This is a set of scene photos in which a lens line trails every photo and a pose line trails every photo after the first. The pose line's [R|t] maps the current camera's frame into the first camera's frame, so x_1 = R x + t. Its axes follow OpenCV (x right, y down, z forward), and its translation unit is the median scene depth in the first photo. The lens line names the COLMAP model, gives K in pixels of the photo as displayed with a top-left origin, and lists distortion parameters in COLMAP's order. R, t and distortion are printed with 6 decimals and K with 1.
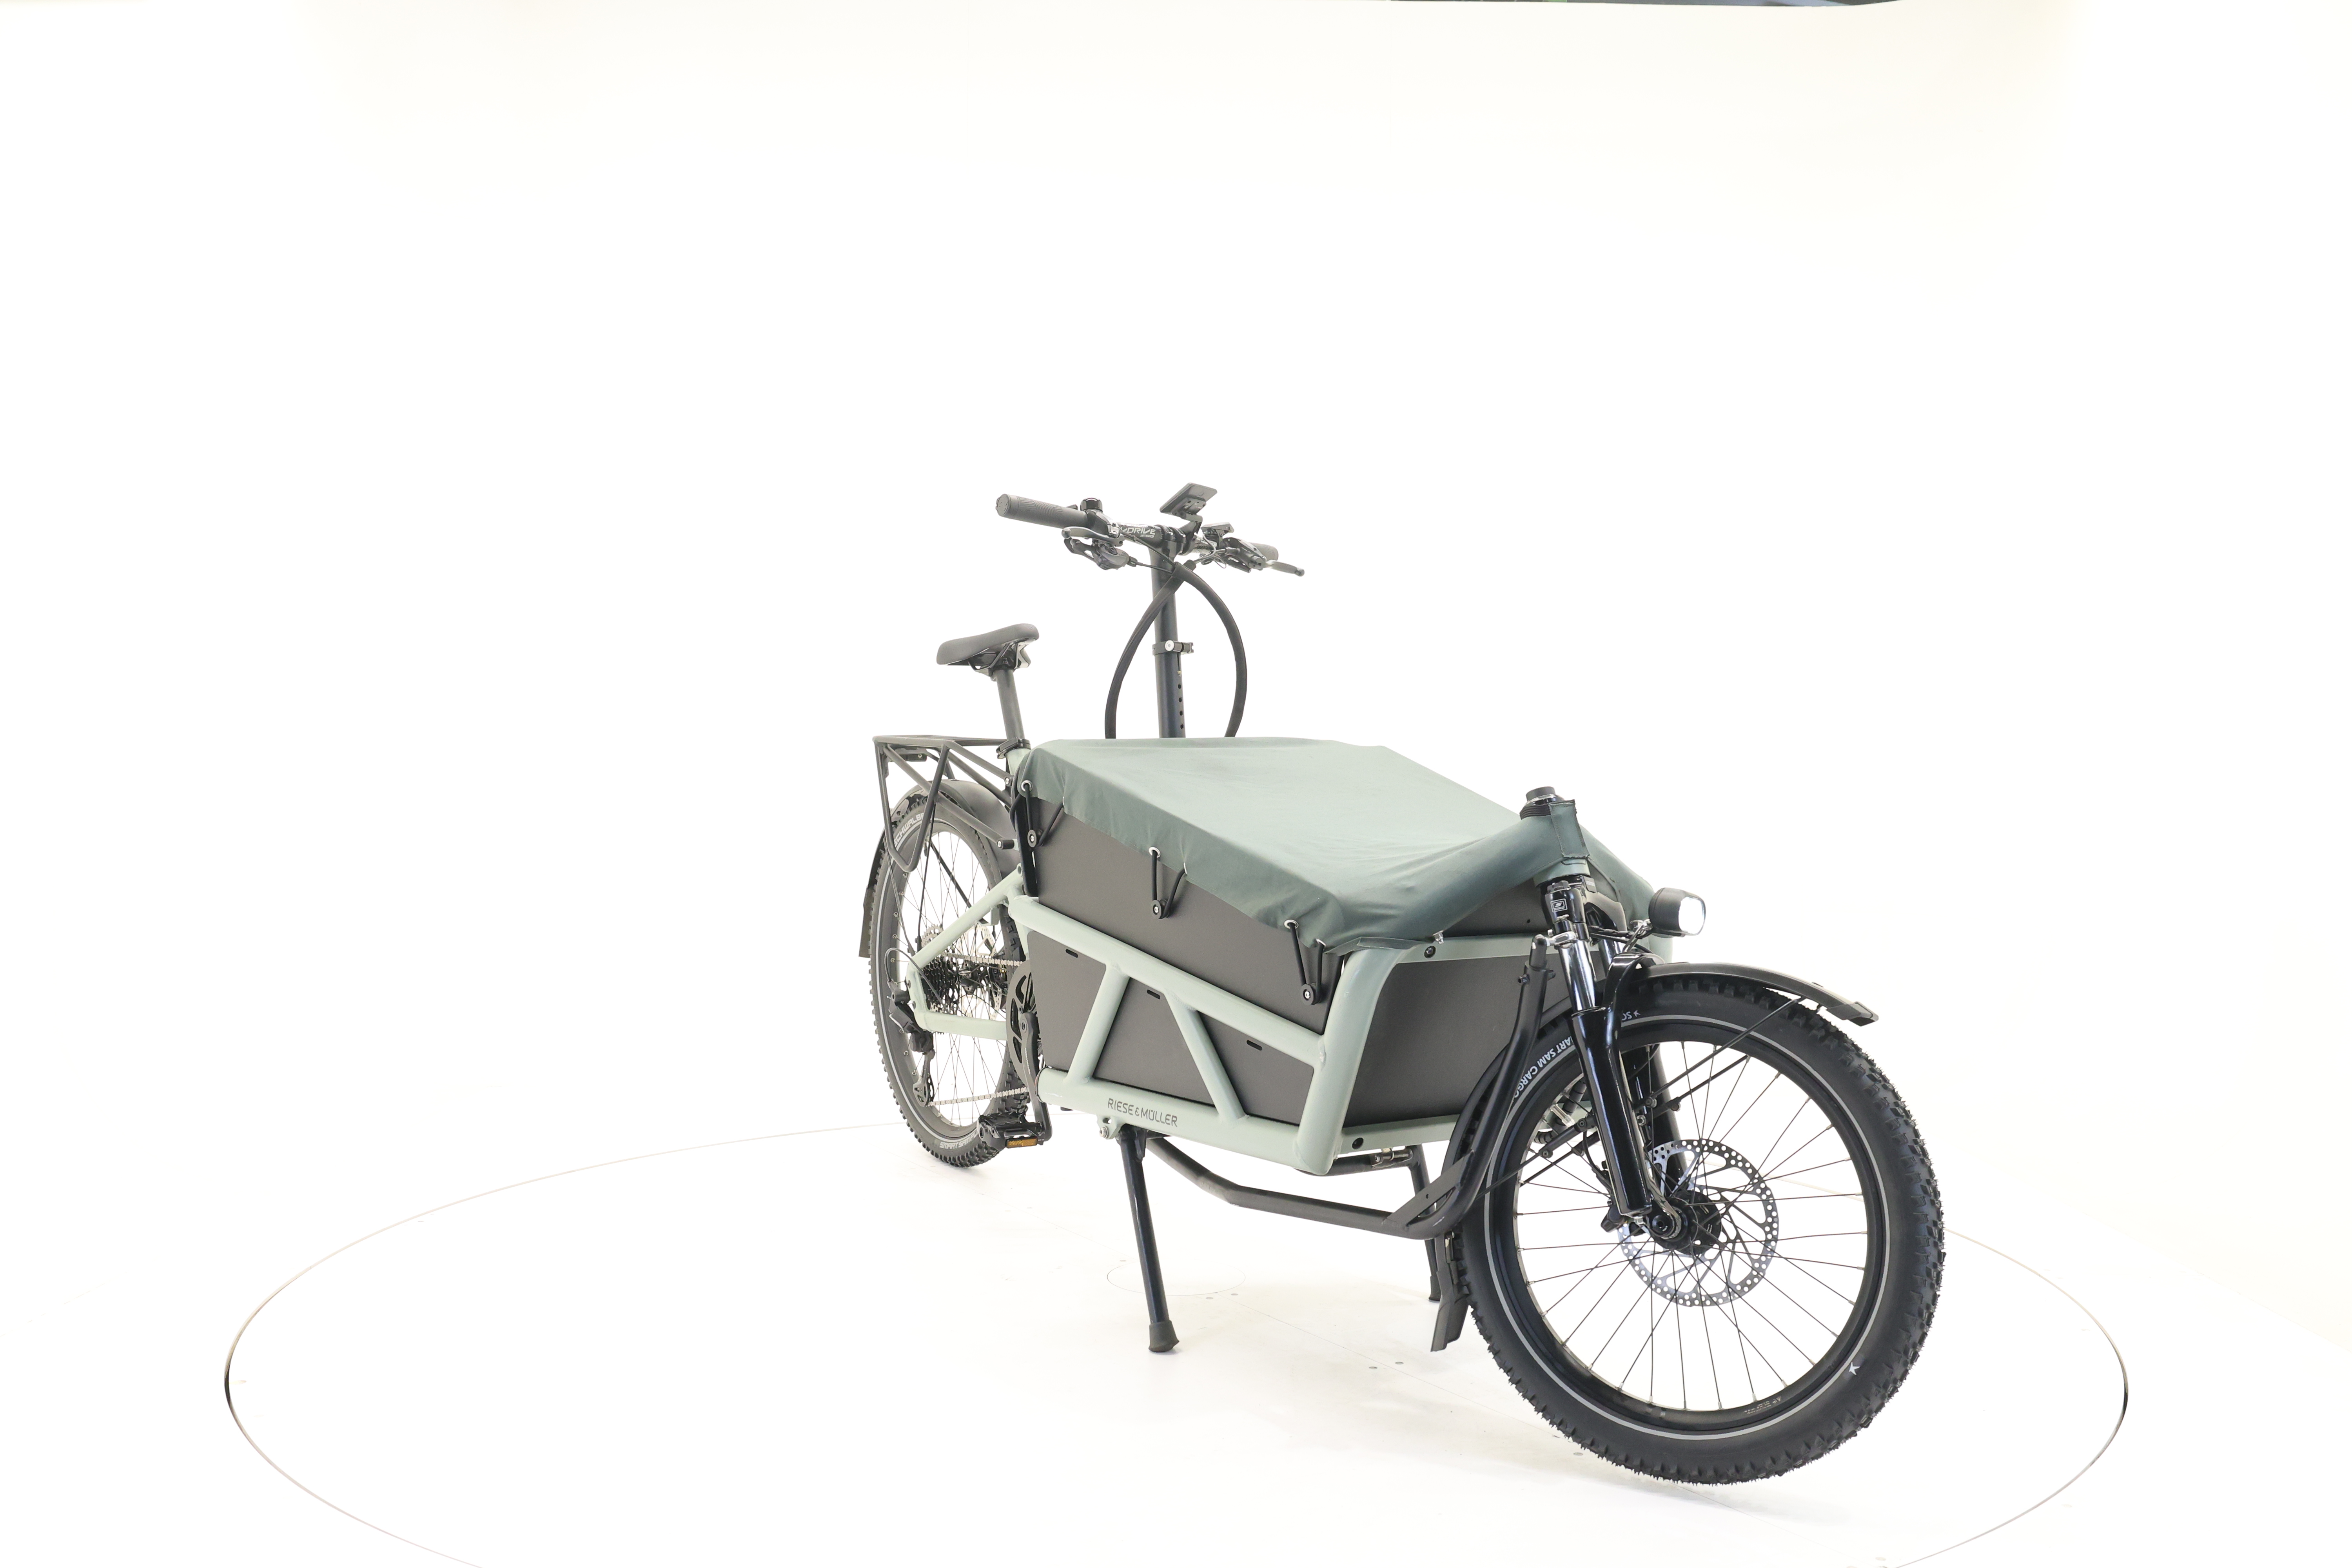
lens RADIAL K [[2065.5, 0, 1165.0], [0, 2065.5, 777.7], [0, 0, 1]] dist [-0.029246, 0.036847]
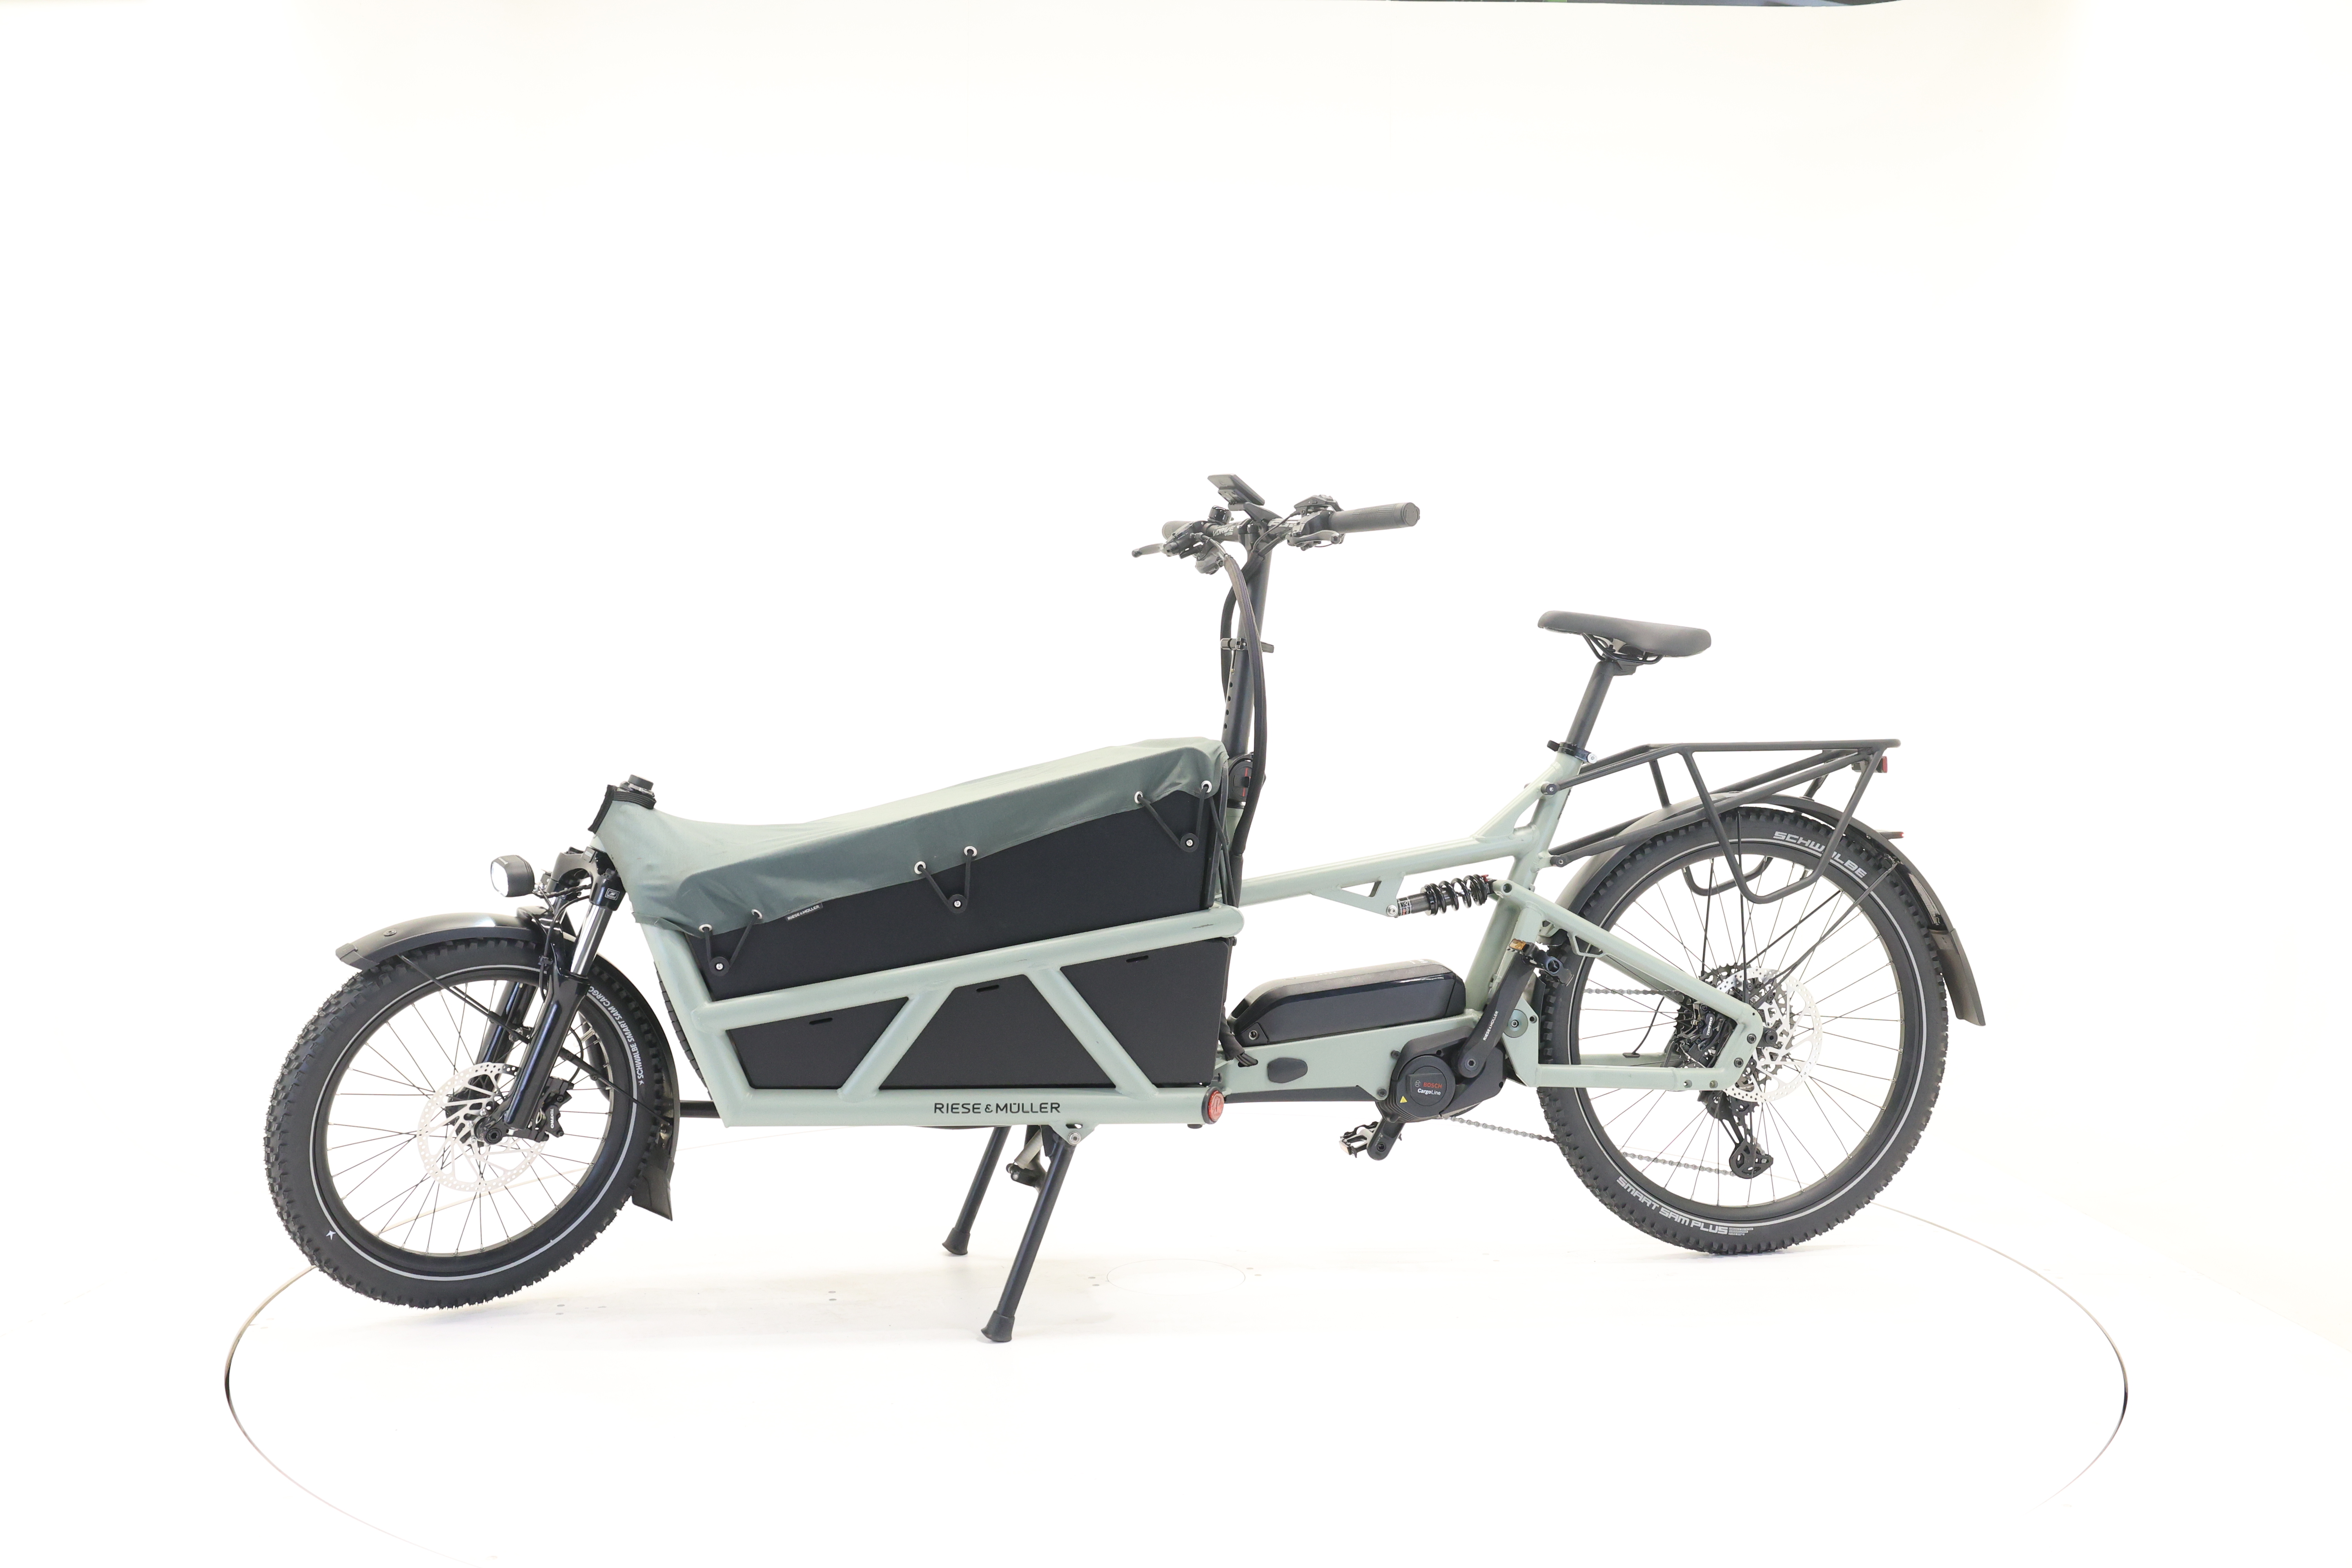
lens RADIAL K [[2065.5, 0, 1174.1], [0, 2065.5, 779.2], [0, 0, 1]] dist [-0.029246, 0.036847]
pose [[-0.319501, 0.017026, -0.947433, 1.094061], [-0.025635, 0.999317, 0.026603, -0.029351], [0.947239, 0.032787, -0.318847, 1.510089]]
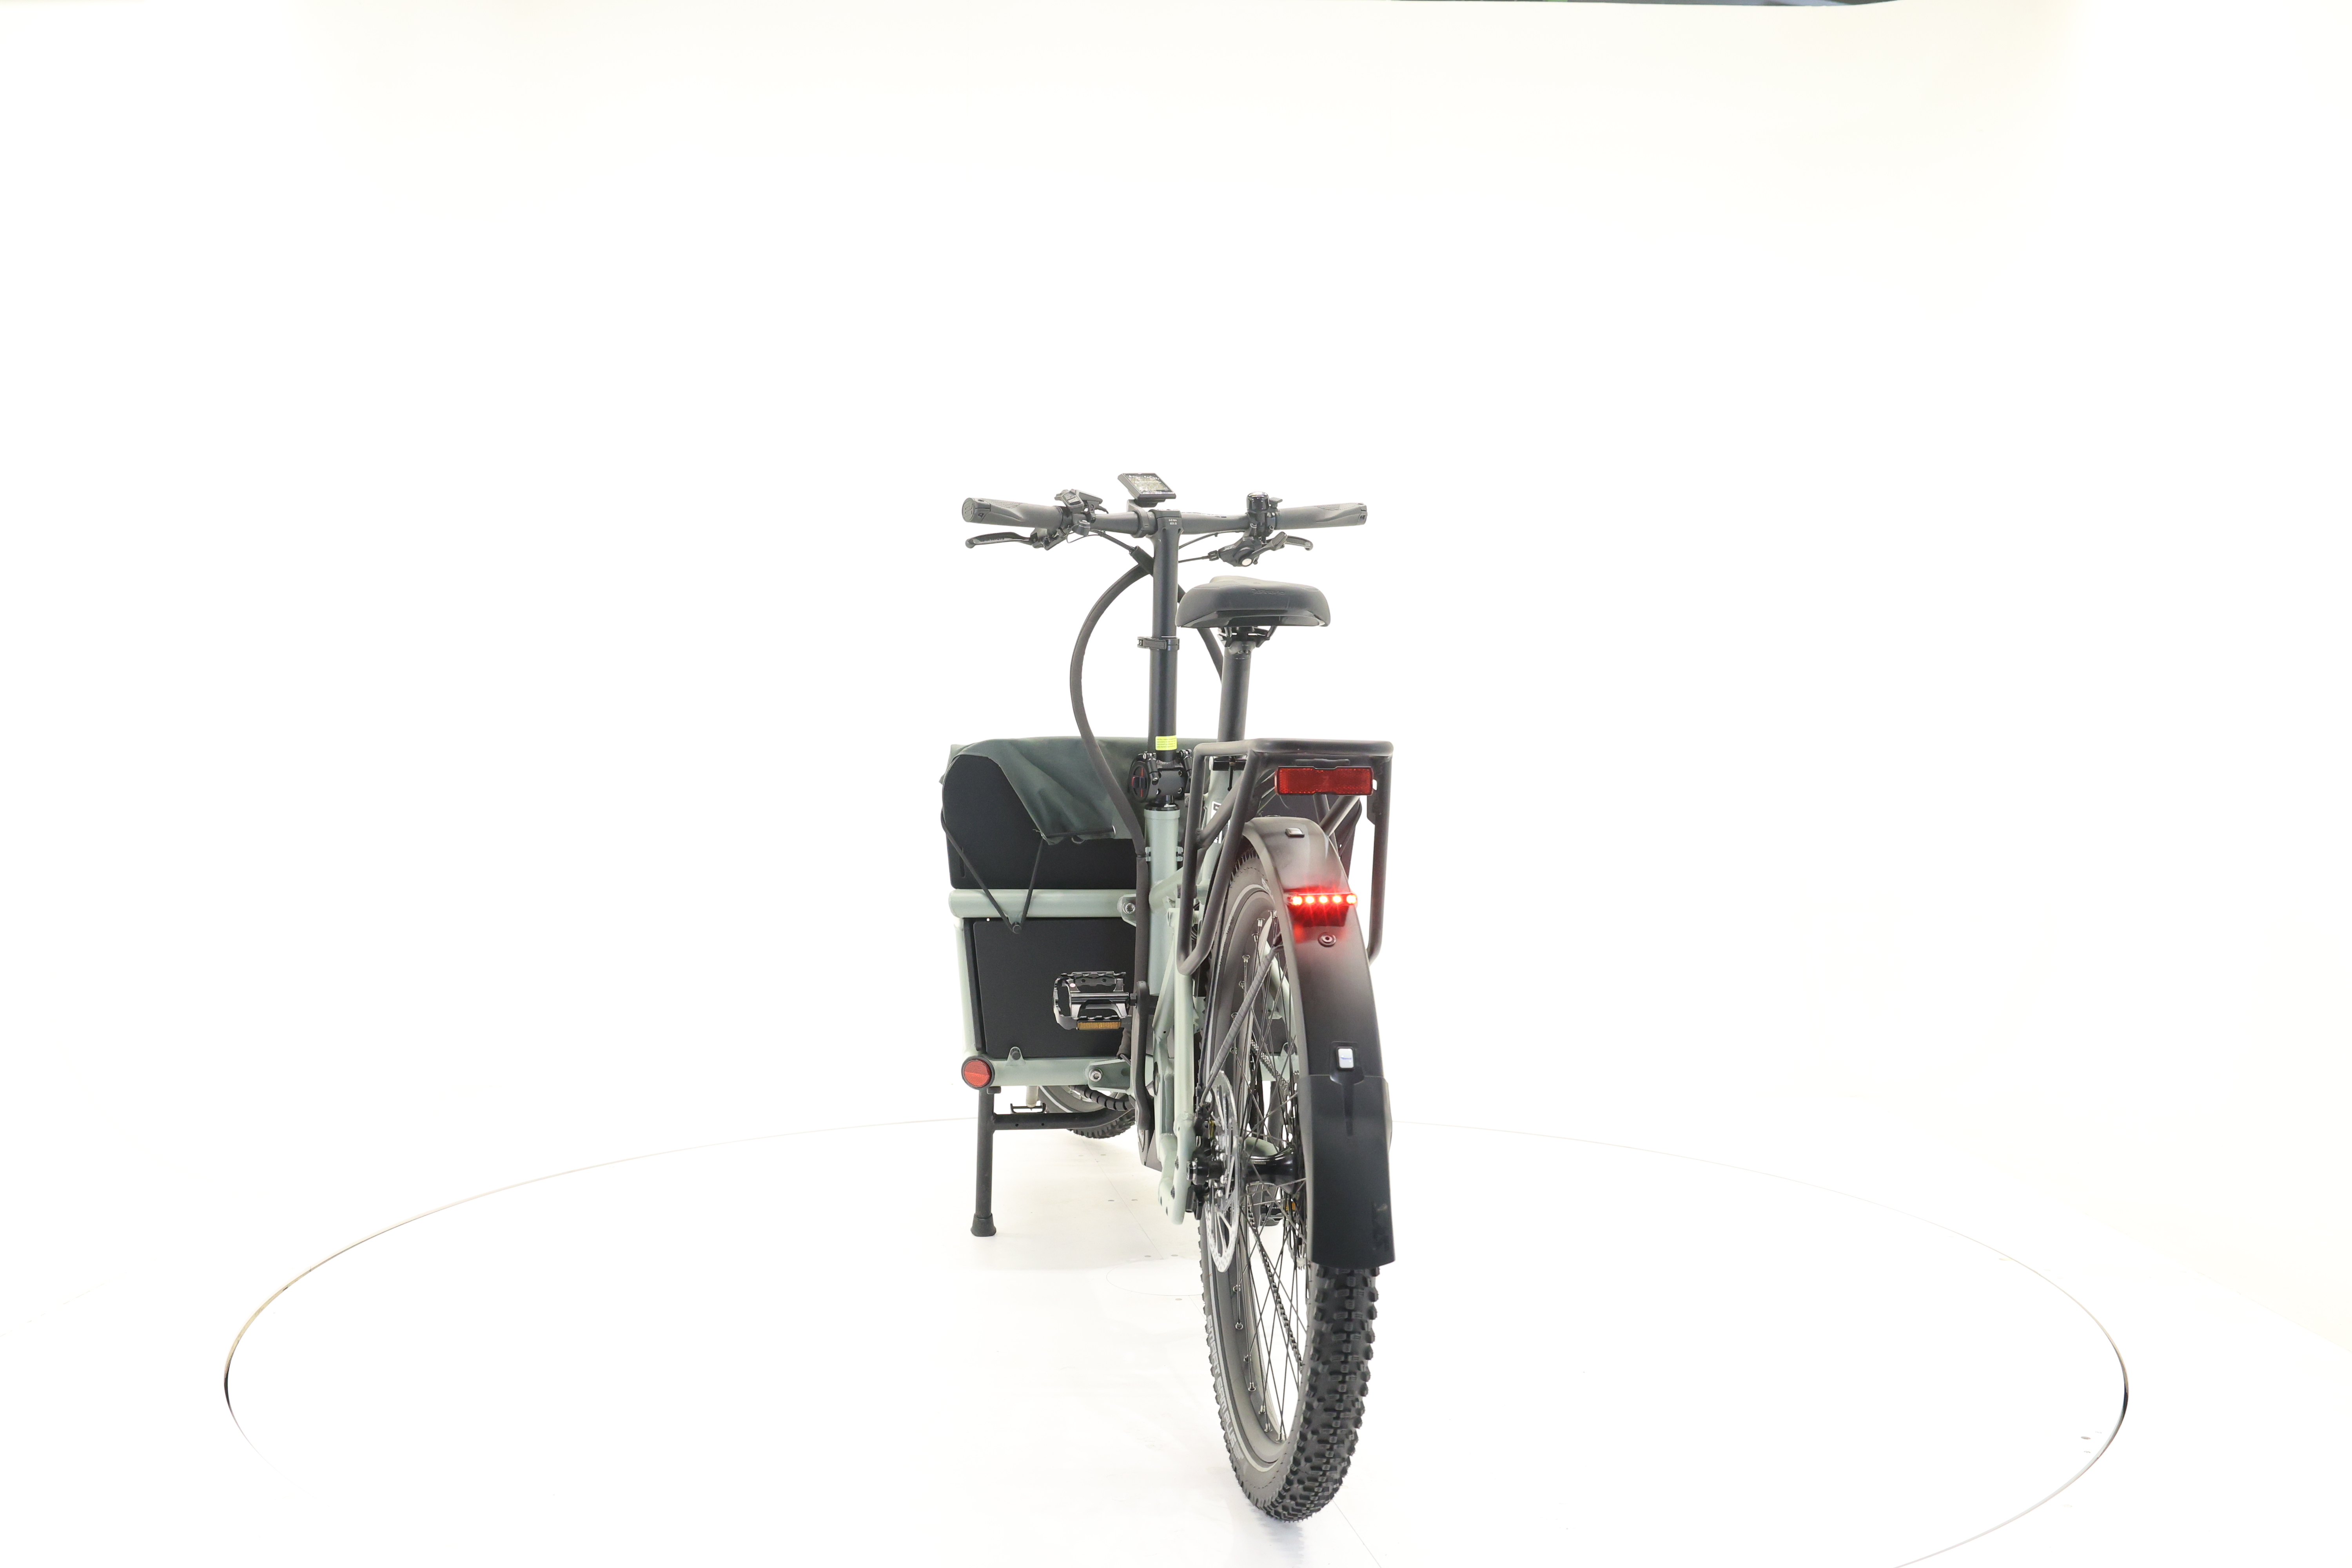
lens RADIAL K [[2065.5, 0, 1178.0], [0, 2065.5, 774.3], [0, 0, 1]] dist [-0.029246, 0.036847]
pose [[-0.929359, -0.014261, 0.368902, -0.415981], [0.000604, 0.999194, 0.040148, -0.047761], [-0.369177, 0.037535, -0.928601, 2.211922]]
